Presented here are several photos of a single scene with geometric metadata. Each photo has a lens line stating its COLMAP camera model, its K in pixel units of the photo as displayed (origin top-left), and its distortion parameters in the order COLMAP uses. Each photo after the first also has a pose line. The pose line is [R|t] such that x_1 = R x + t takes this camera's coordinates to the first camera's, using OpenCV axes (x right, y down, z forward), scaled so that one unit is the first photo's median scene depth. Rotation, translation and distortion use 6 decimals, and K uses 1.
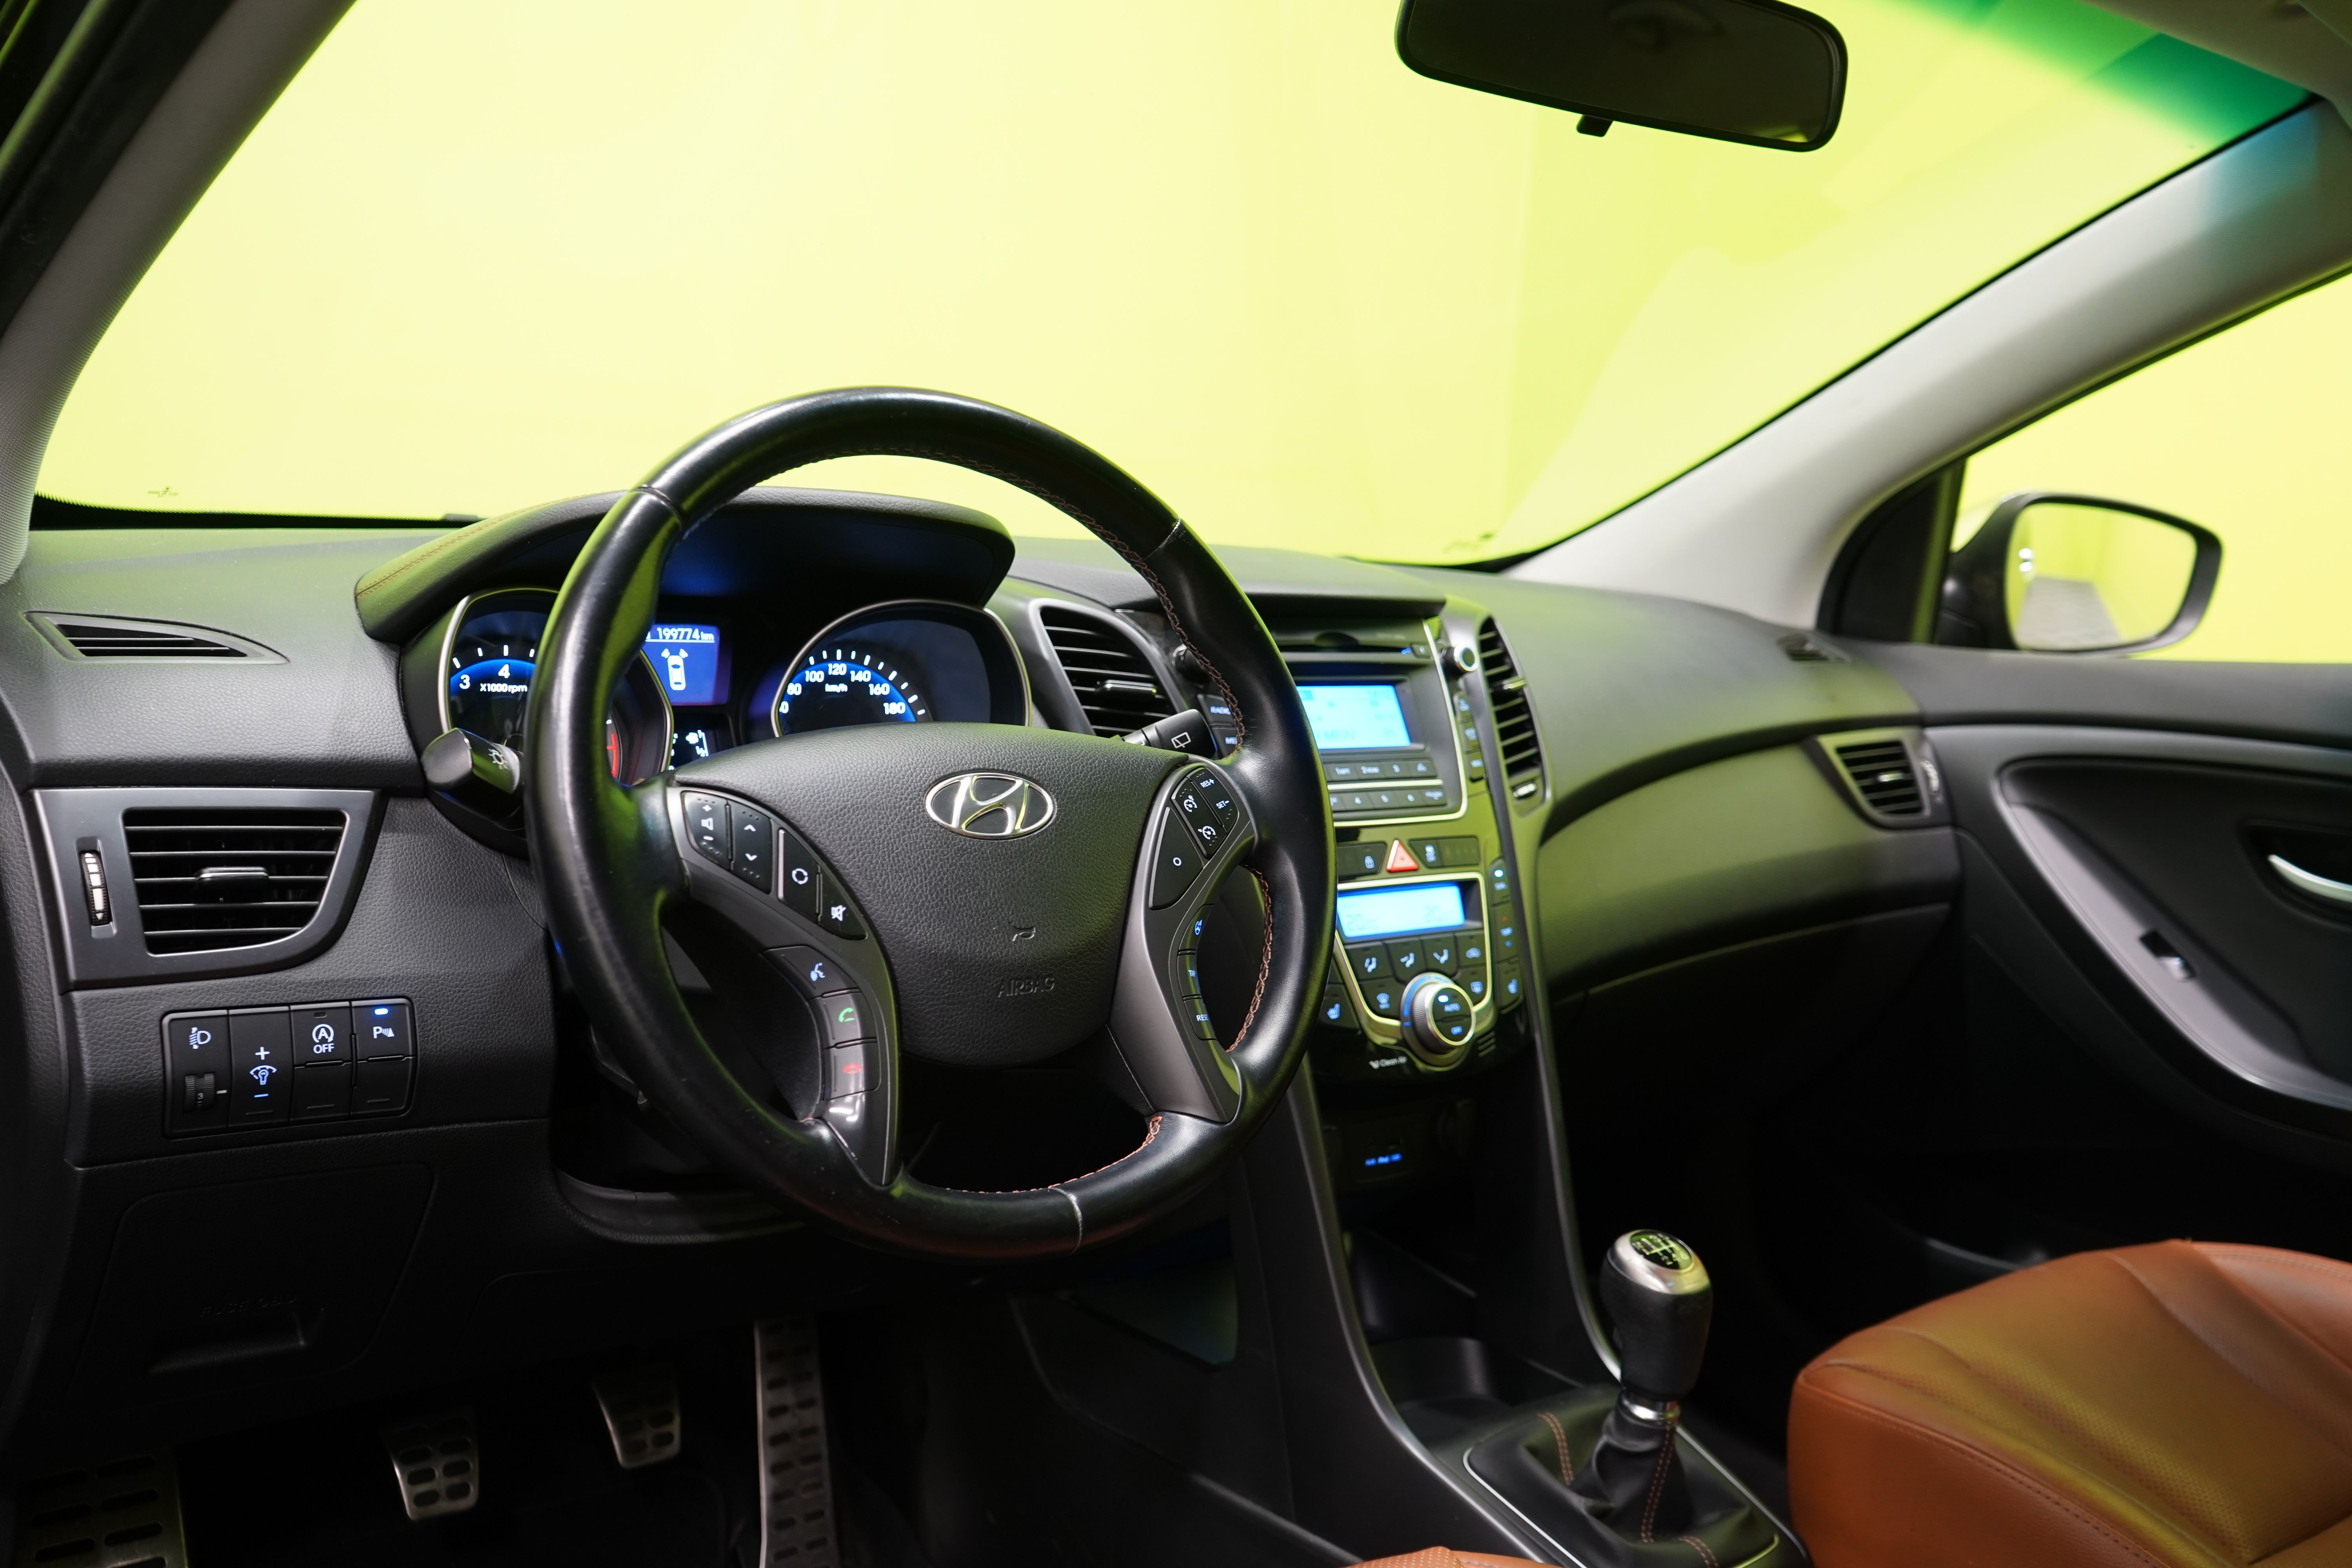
lens RADIAL K [[2020.5, 0, 1178.1], [0, 2020.5, 790.8], [0, 0, 1]] dist [-0.012583, 0.009339]
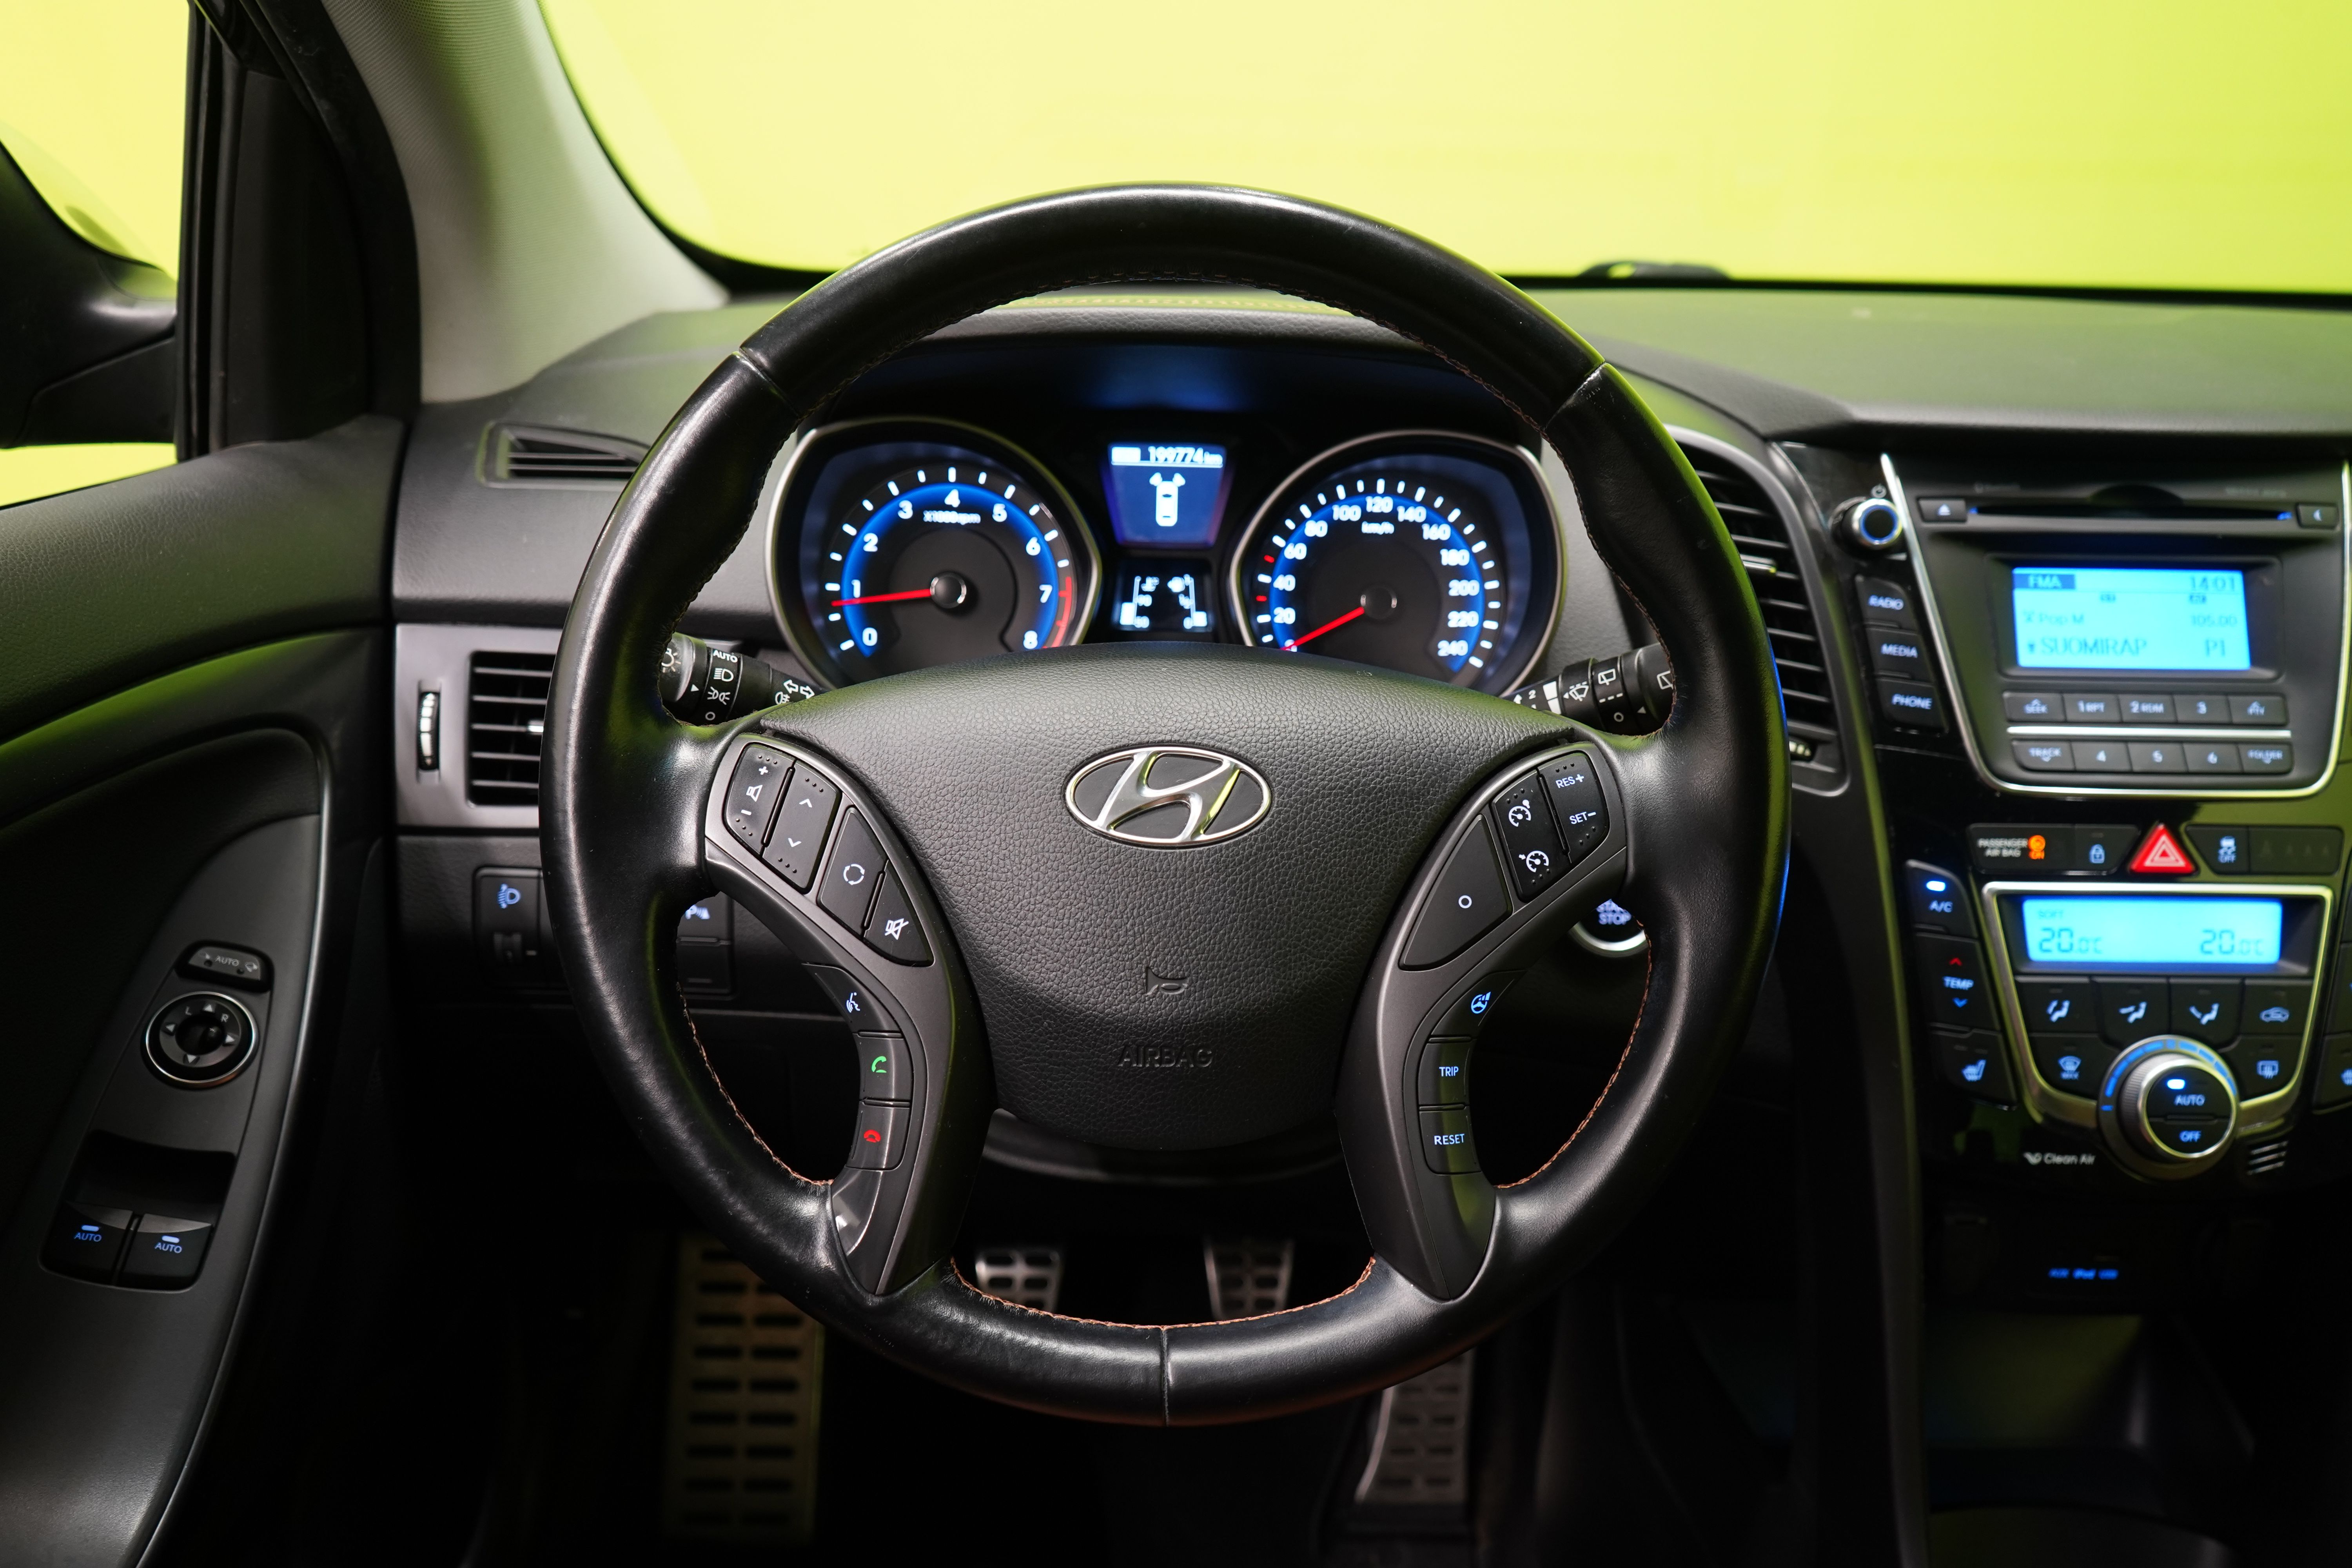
lens RADIAL K [[1981.2, 0, 1173.9], [0, 1981.2, 775.0], [0, 0, 1]] dist [-0.002909, 0.000747]
pose [[0.801394, 0.156125, -0.577401, 0.229537], [-0.056930, 0.980861, 0.186202, -0.095841], [0.595421, -0.116350, 0.794944, 0.324099]]
